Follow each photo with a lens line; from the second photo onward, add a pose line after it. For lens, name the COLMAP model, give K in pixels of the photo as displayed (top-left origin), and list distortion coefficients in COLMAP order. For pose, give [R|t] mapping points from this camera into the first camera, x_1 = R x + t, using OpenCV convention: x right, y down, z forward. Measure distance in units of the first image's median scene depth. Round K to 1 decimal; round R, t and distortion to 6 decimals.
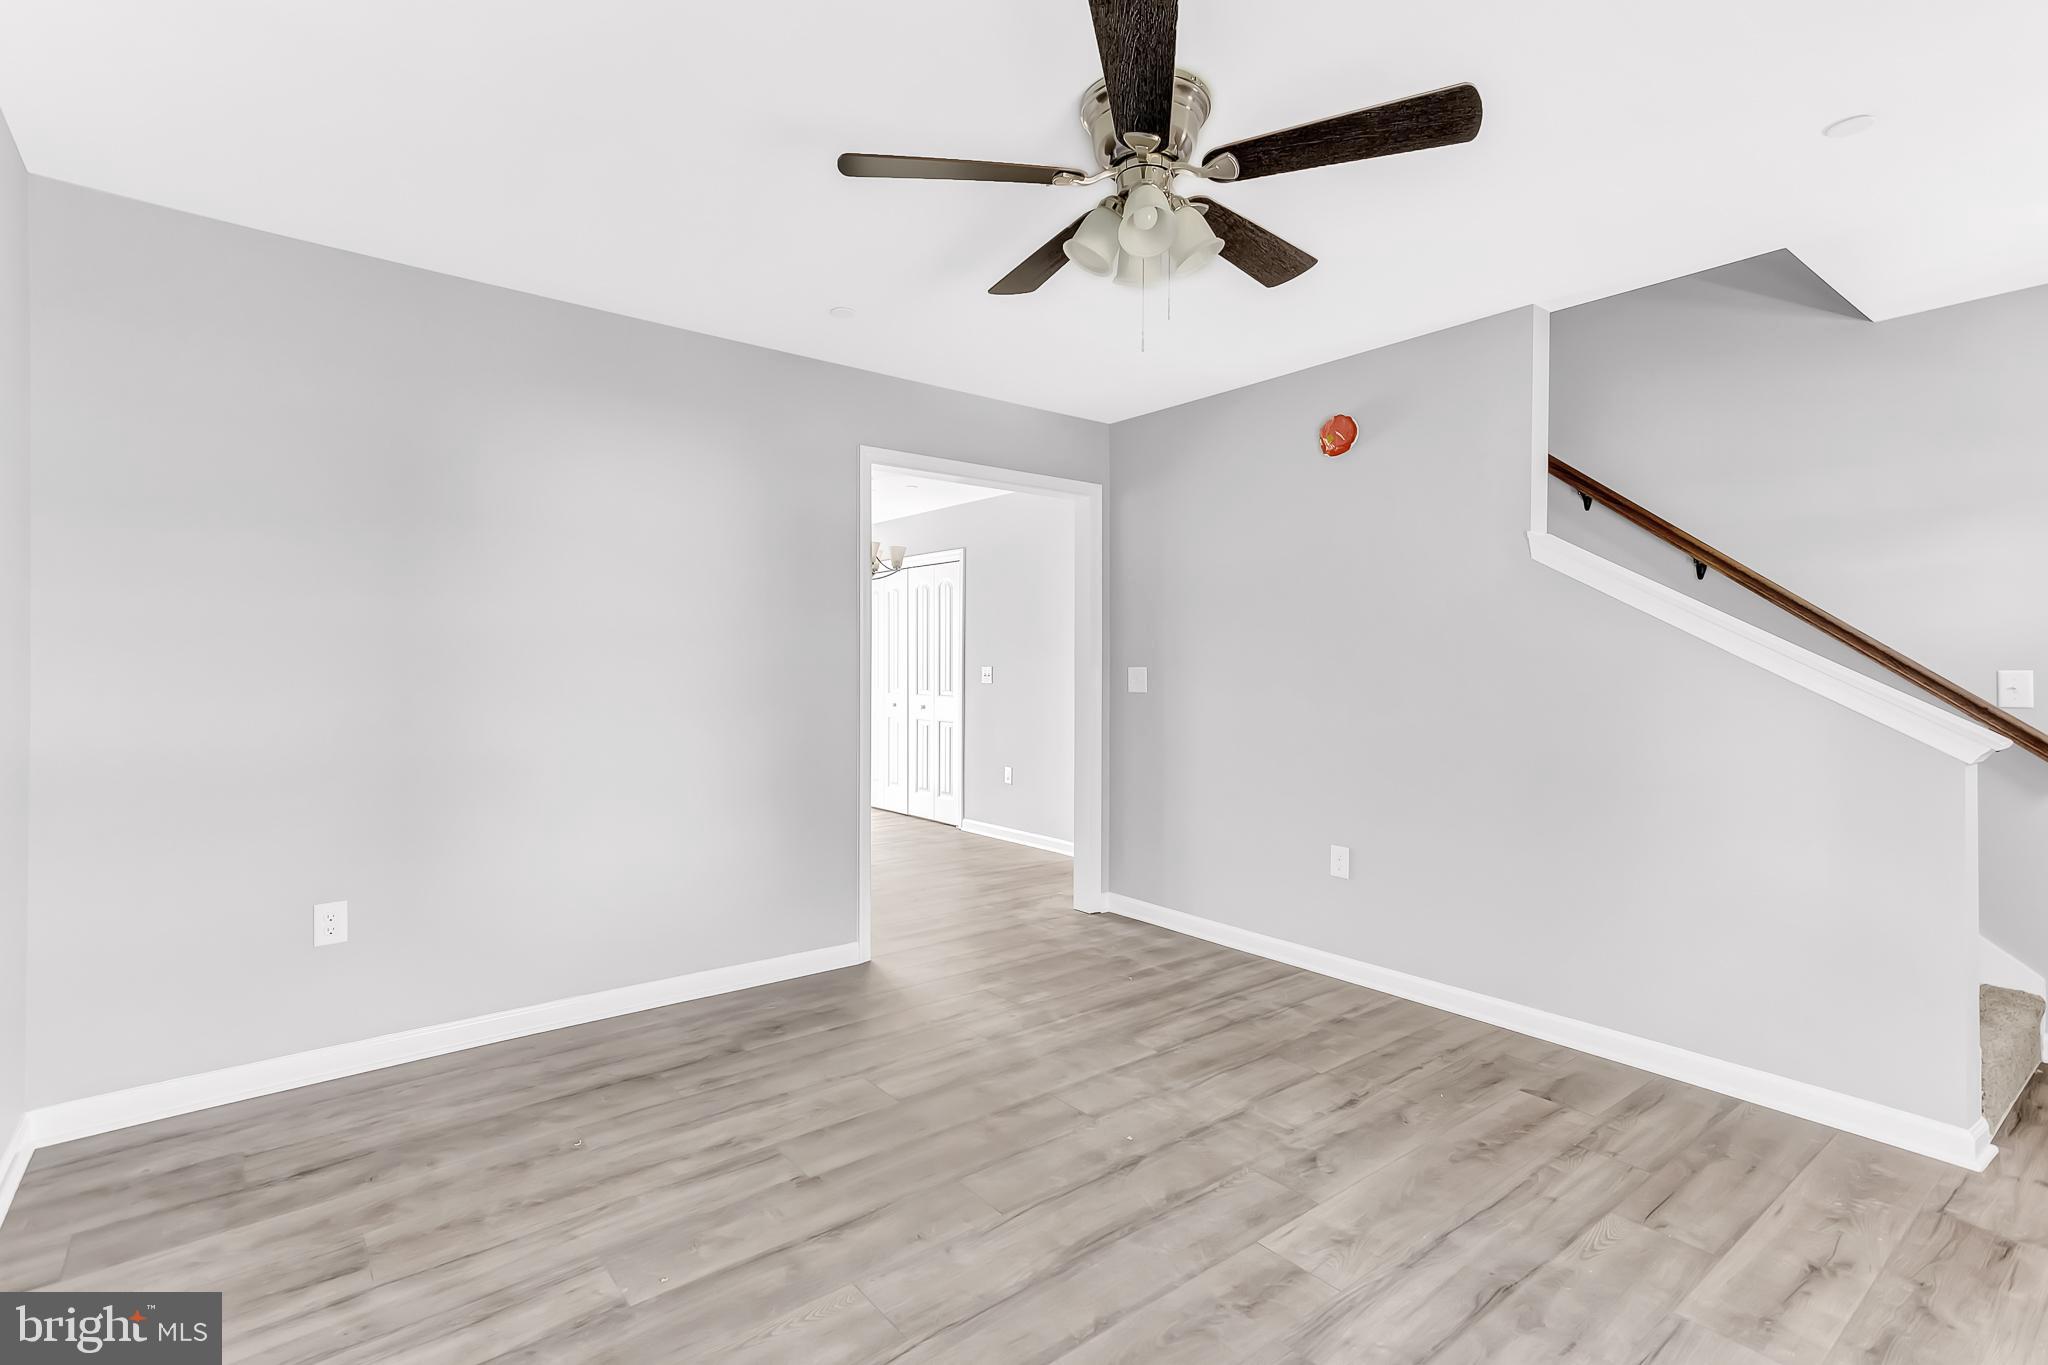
lens RADIAL K [[971.3, 0, 1022.3], [0, 971.3, 673.0], [0, 0, 1]] dist [0.015021, 0.013802]
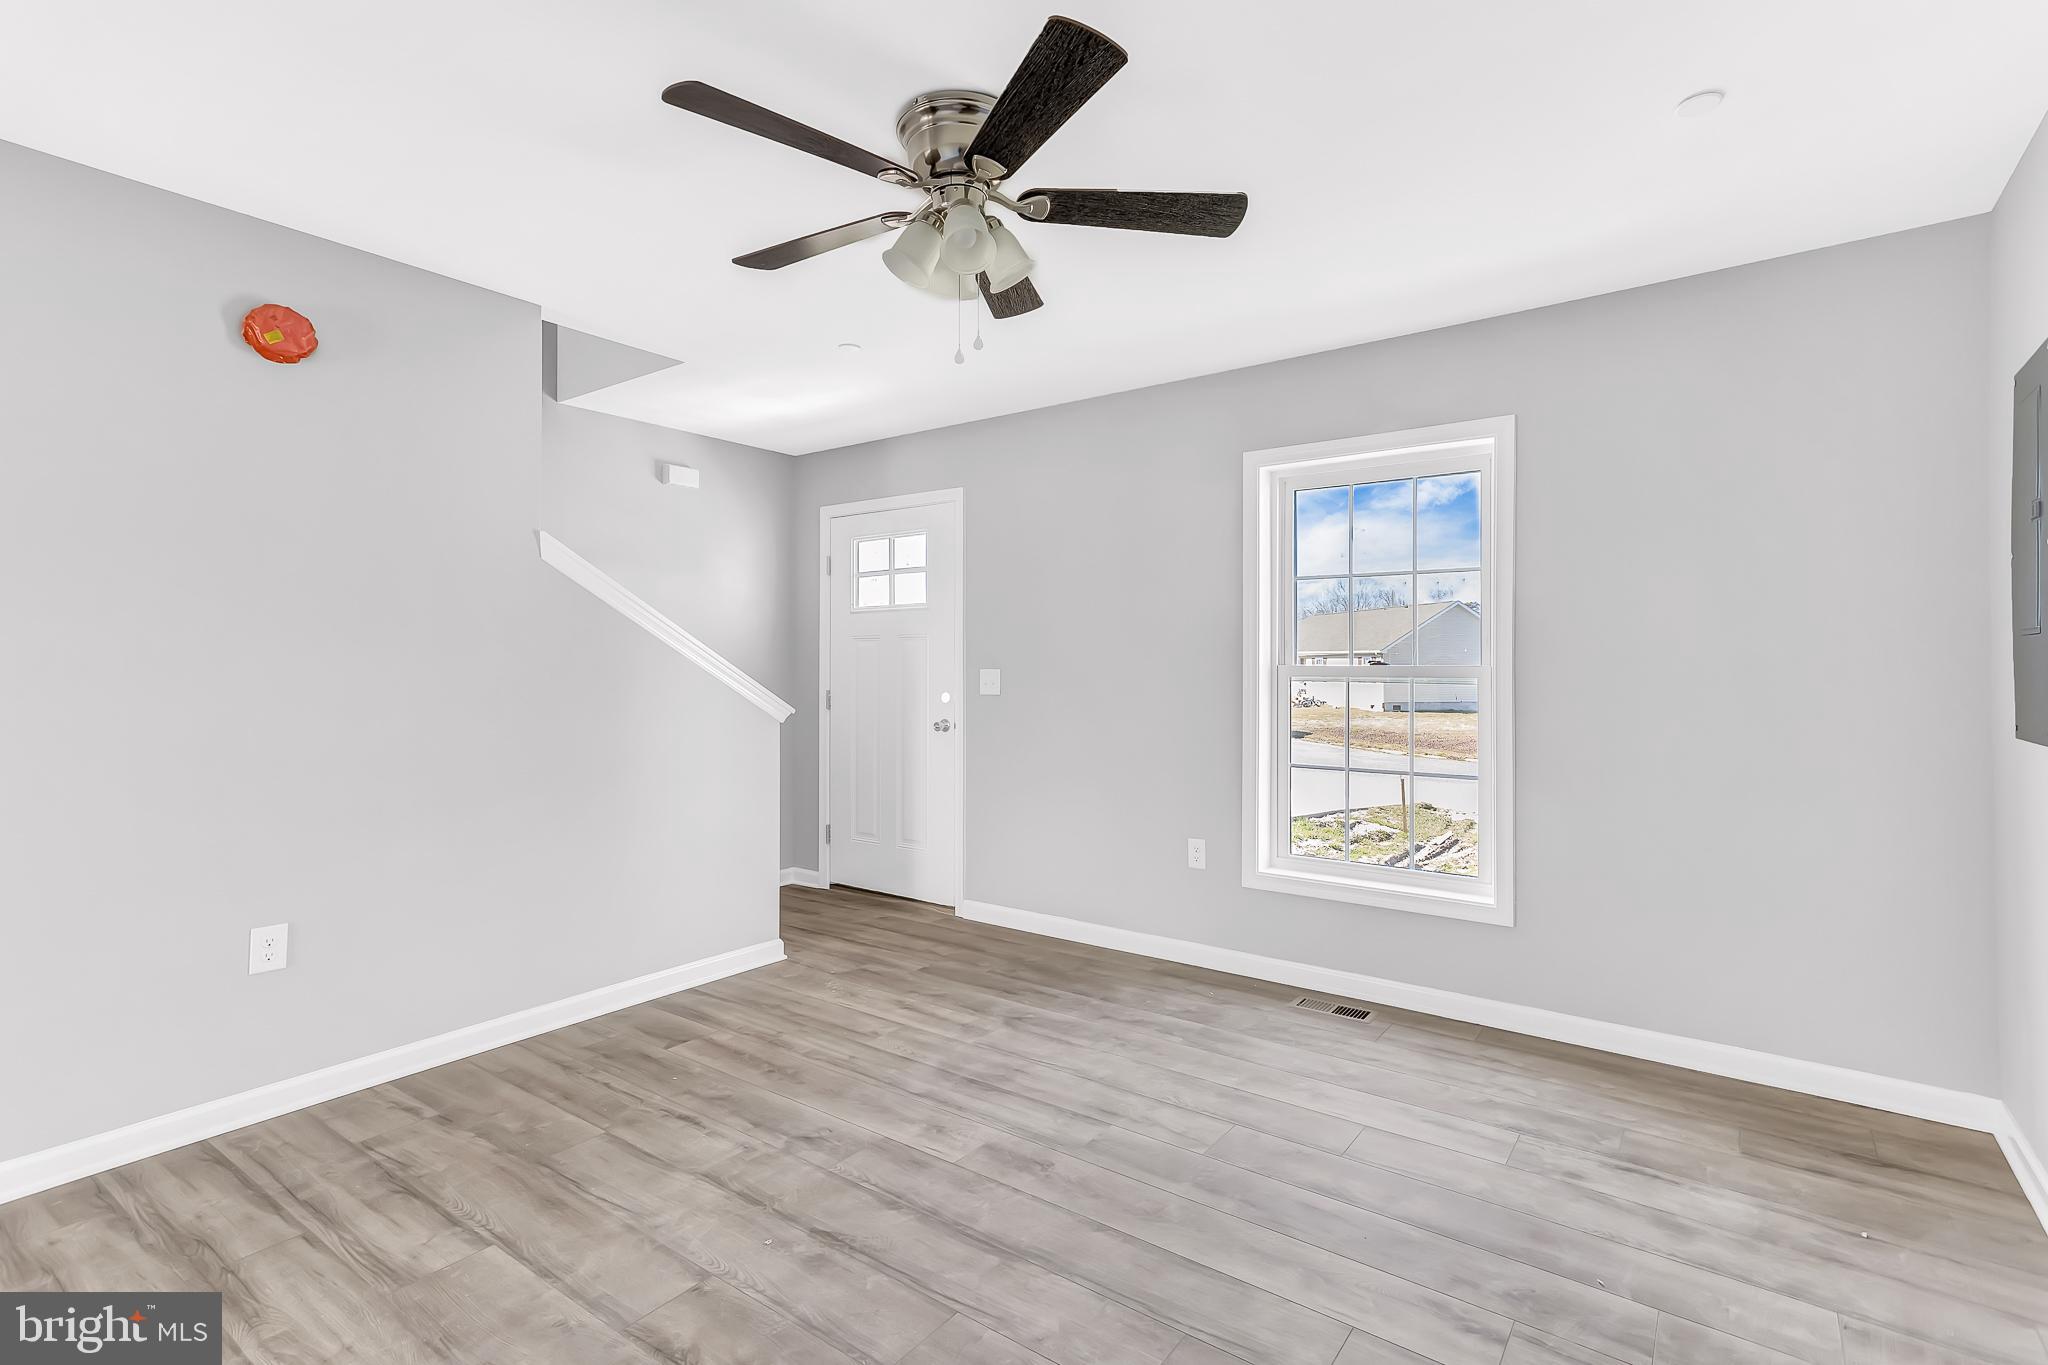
lens RADIAL K [[971.3, 0, 1022.3], [0, 971.3, 673.0], [0, 0, 1]] dist [0.015021, 0.013802]
pose [[-0.260291, -0.011209, 0.965465, -0.709055], [0.003662, 0.999914, 0.012596, -0.013243], [-0.965523, 0.006814, -0.260228, 0.964128]]
